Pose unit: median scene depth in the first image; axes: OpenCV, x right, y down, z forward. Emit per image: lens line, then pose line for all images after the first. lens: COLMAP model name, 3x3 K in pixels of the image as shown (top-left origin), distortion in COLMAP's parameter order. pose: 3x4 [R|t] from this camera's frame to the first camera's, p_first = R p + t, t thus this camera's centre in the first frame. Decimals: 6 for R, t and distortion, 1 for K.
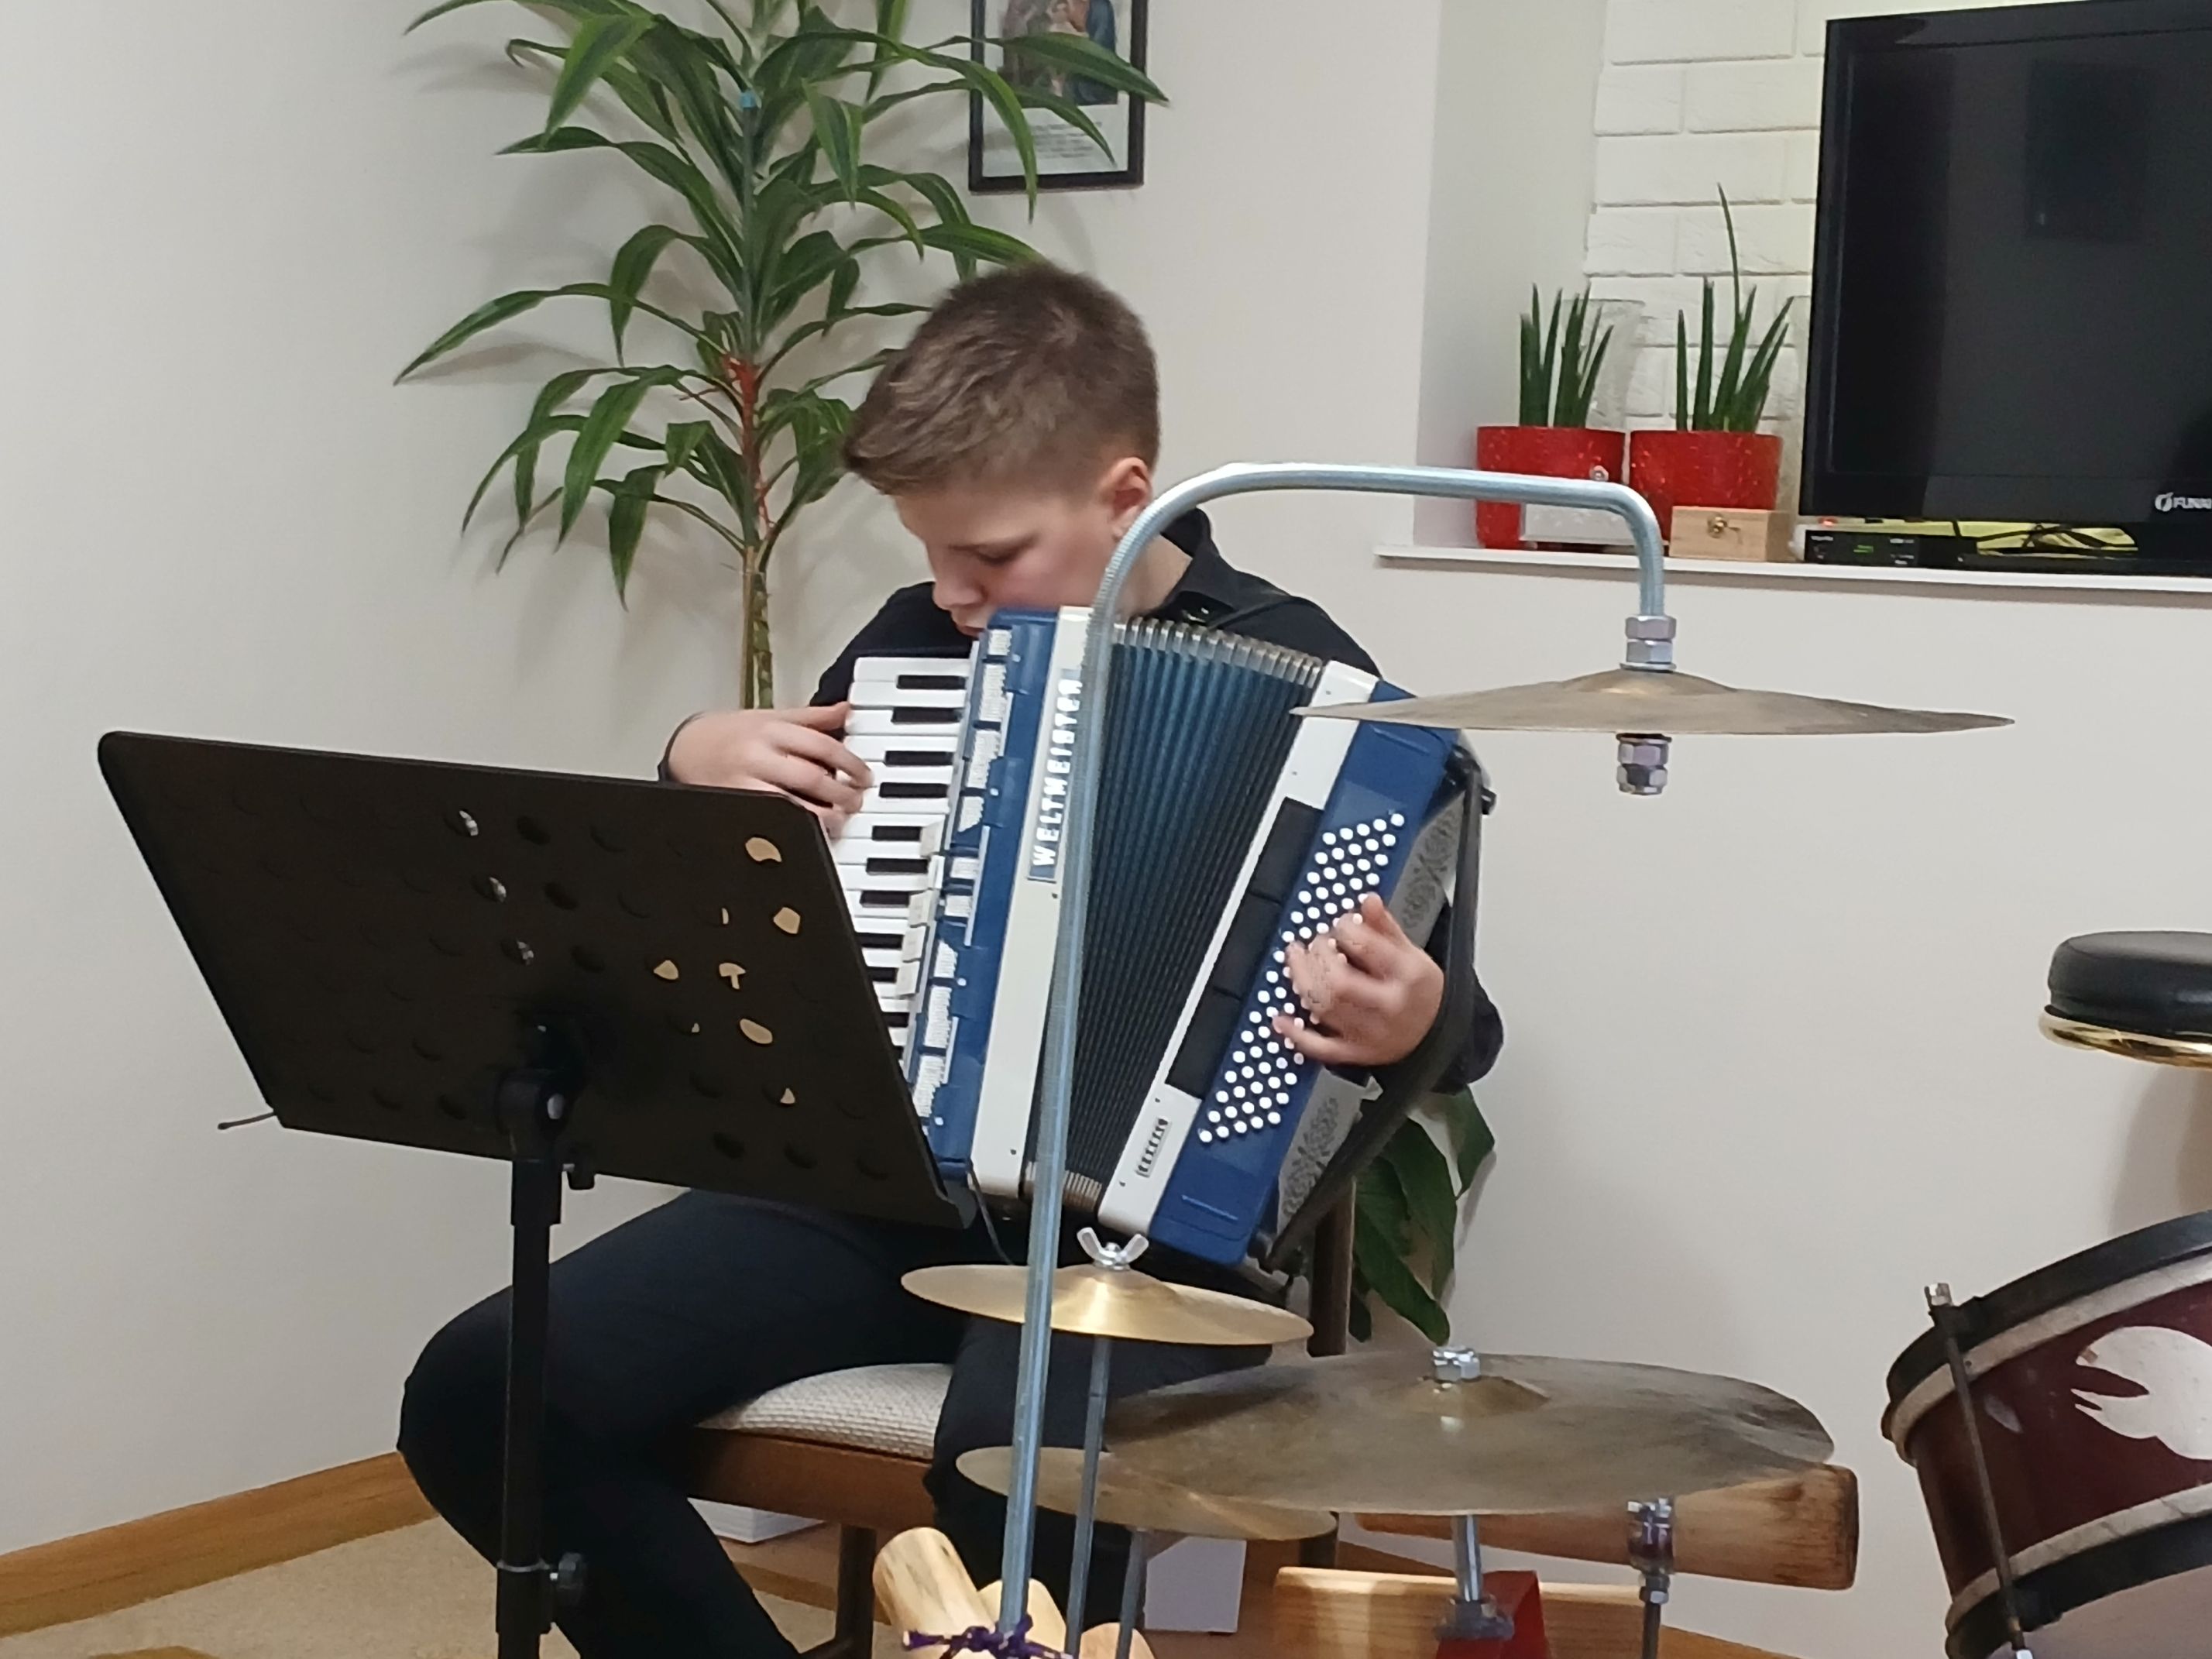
lens RADIAL K [[1708.7, 0, 1109.0], [0, 1708.7, 788.0], [0, 0, 1]] dist [0.065864, -0.078821]
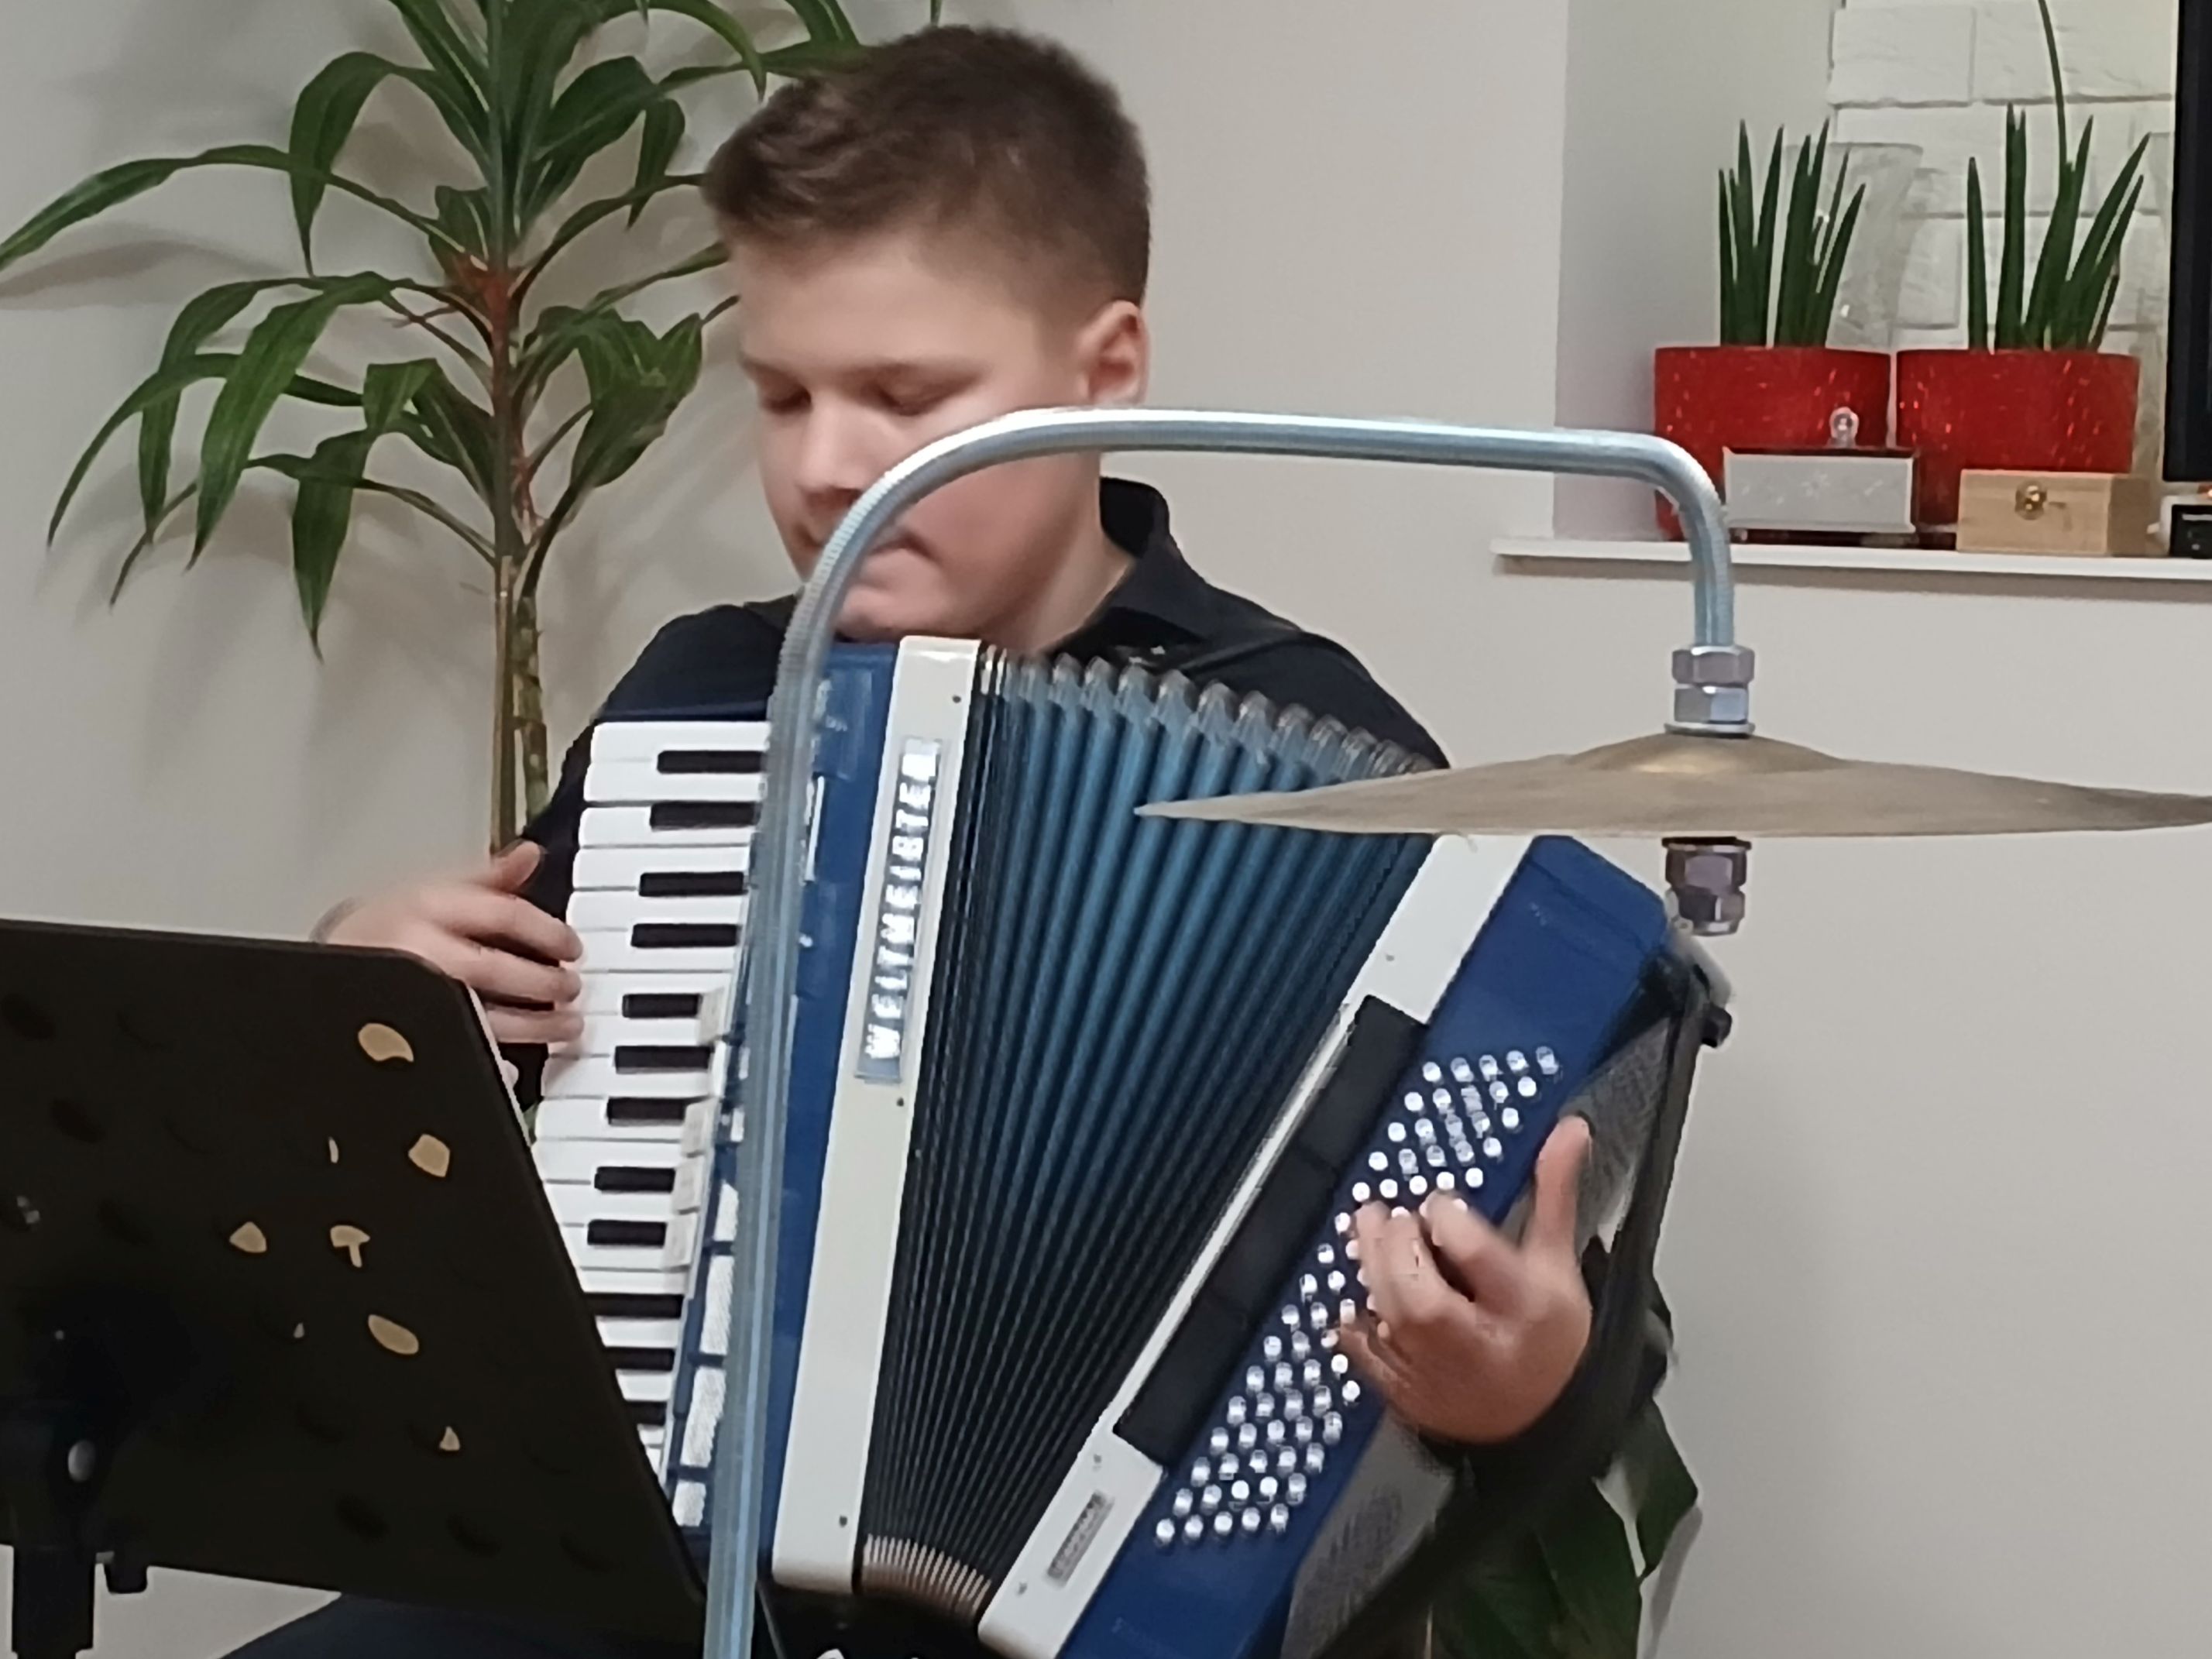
lens RADIAL K [[1708.7, 0, 1109.0], [0, 1708.7, 788.0], [0, 0, 1]] dist [0.065864, -0.078821]
pose [[0.999740, -0.012074, -0.019323, 0.024033], [0.012633, 0.999498, 0.029043, -0.070692], [0.018963, -0.029280, 0.999391, 0.362269]]
